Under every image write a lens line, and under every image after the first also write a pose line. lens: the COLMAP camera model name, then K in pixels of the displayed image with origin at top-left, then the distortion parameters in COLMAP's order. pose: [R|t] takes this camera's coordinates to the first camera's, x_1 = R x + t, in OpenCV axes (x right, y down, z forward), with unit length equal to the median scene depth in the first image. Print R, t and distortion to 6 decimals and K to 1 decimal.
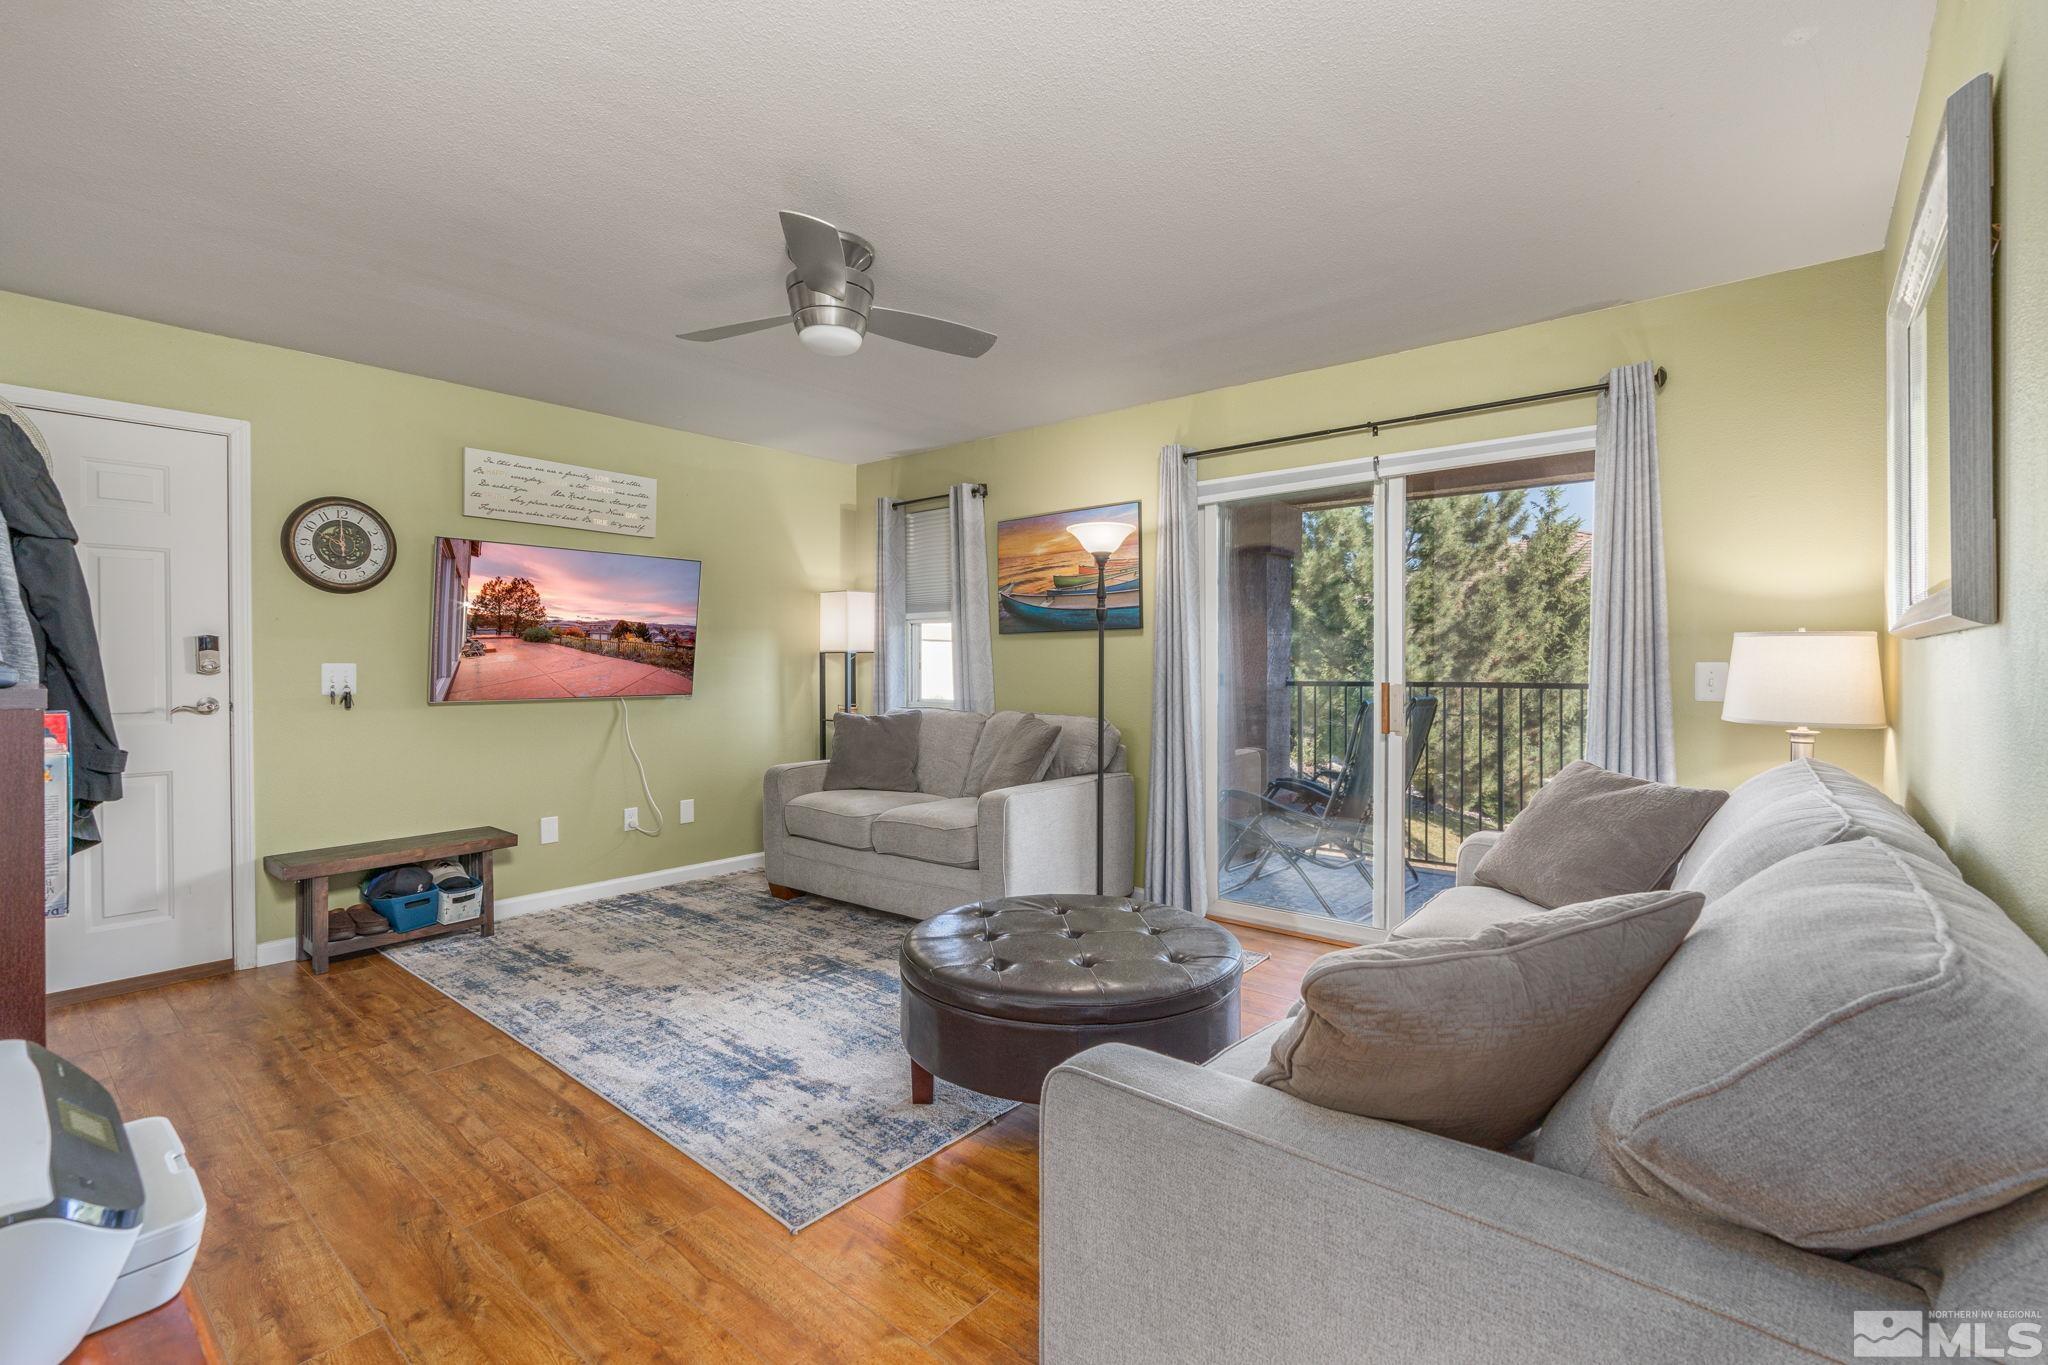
lens RADIAL K [[922.2, 0, 1024.3], [0, 922.2, 669.3], [0, 0, 1]] dist [-0.005831, -0.000527]
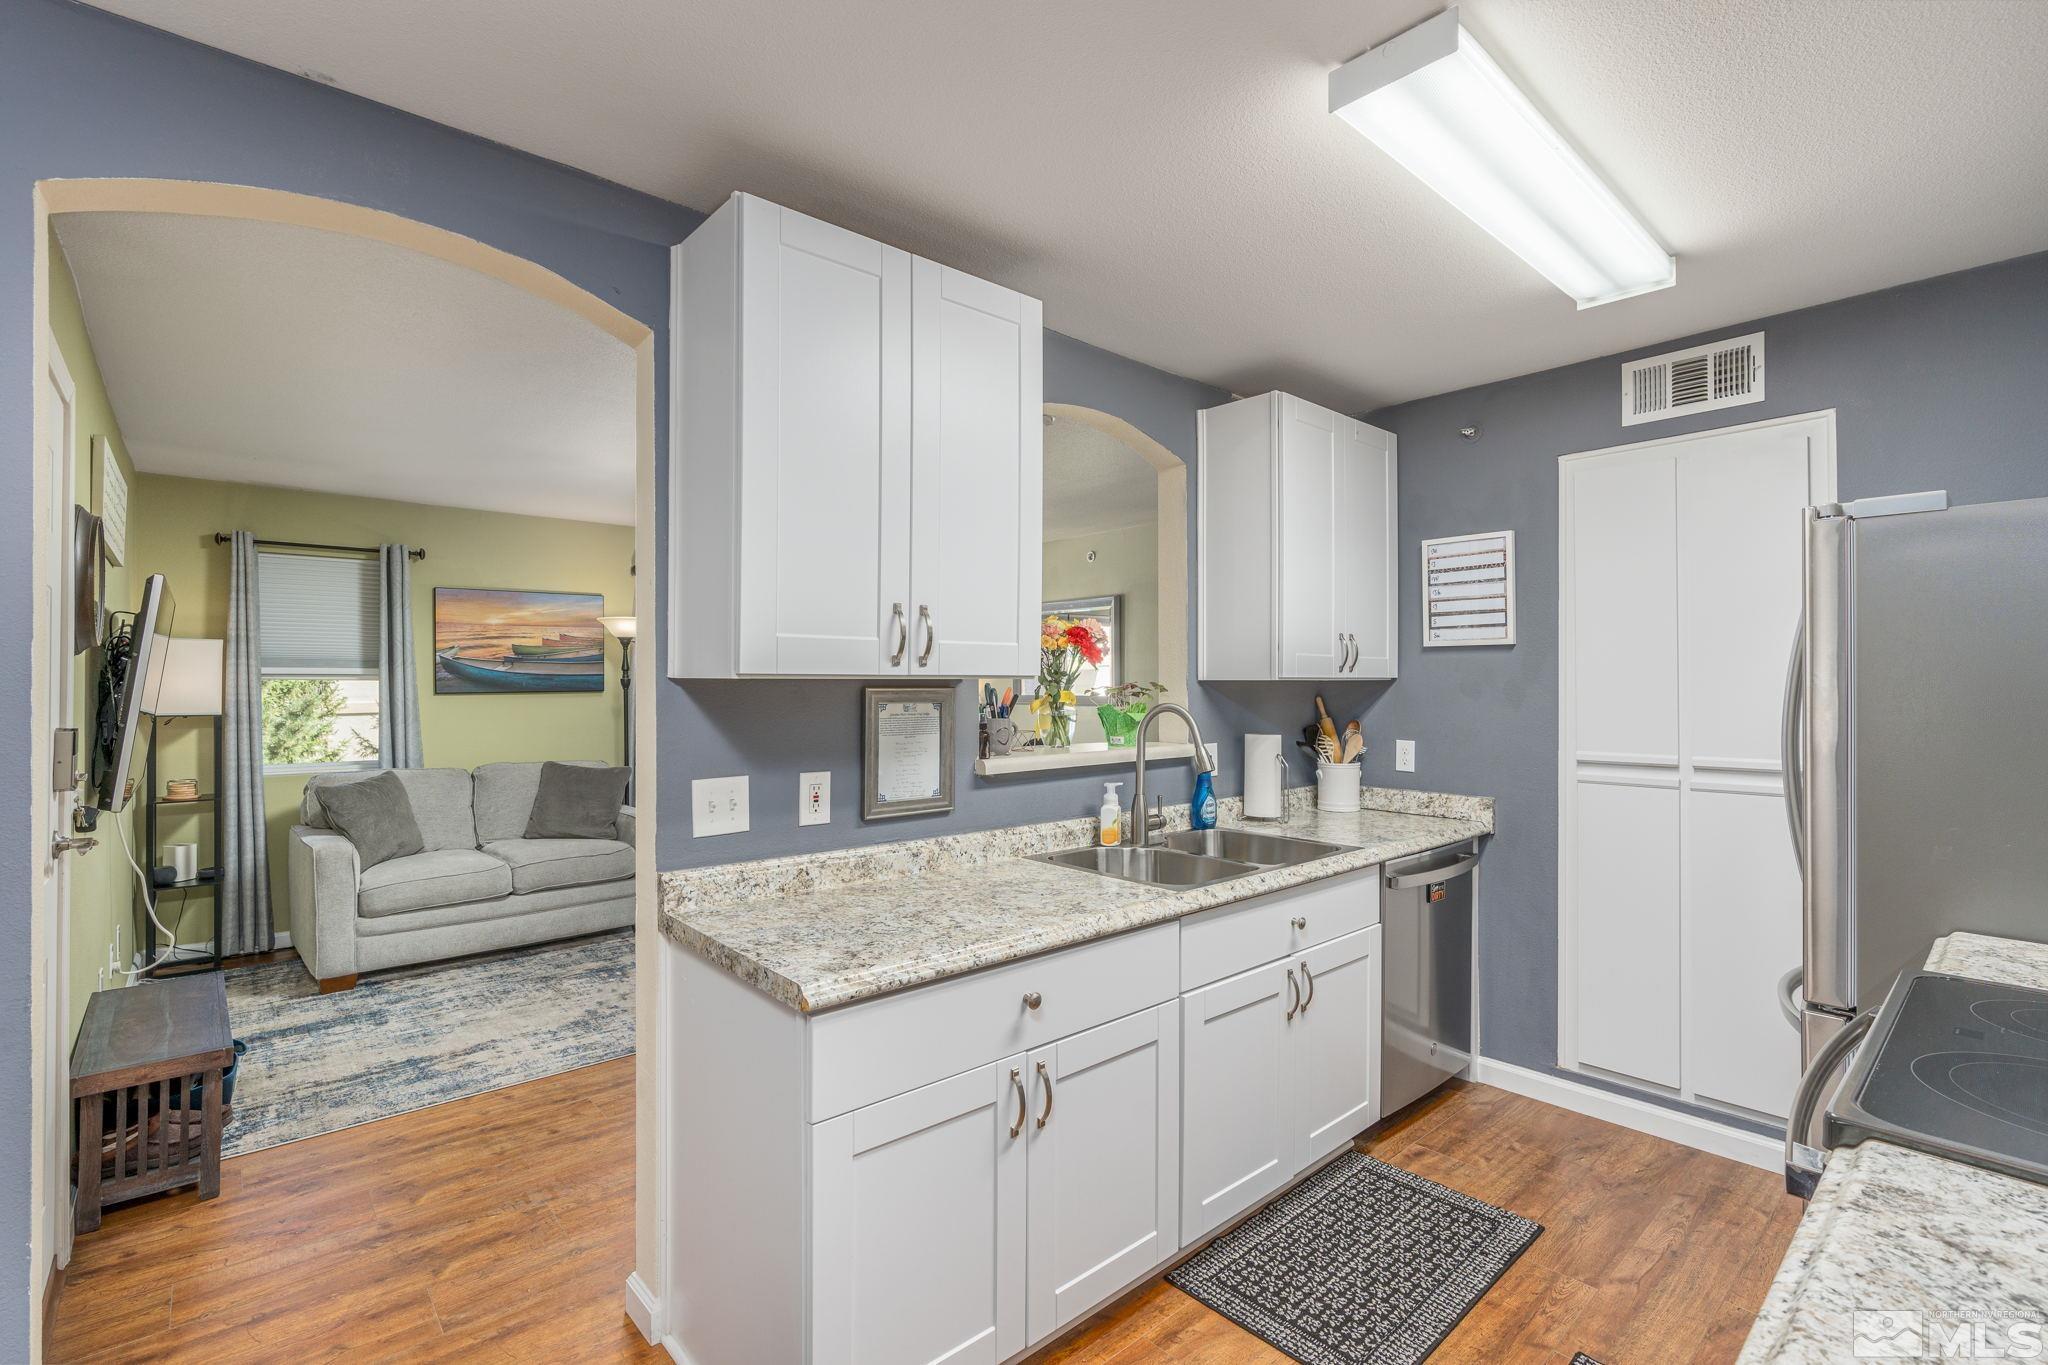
lens RADIAL K [[922.2, 0, 1030.1], [0, 922.2, 689.2], [0, 0, 1]] dist [-0.005831, -0.000527]
pose [[0.143757, -0.010683, 0.989555, -1.328737], [0.011149, 0.999896, 0.009175, -0.062957], [-0.989550, 0.009714, 0.143861, 0.247645]]
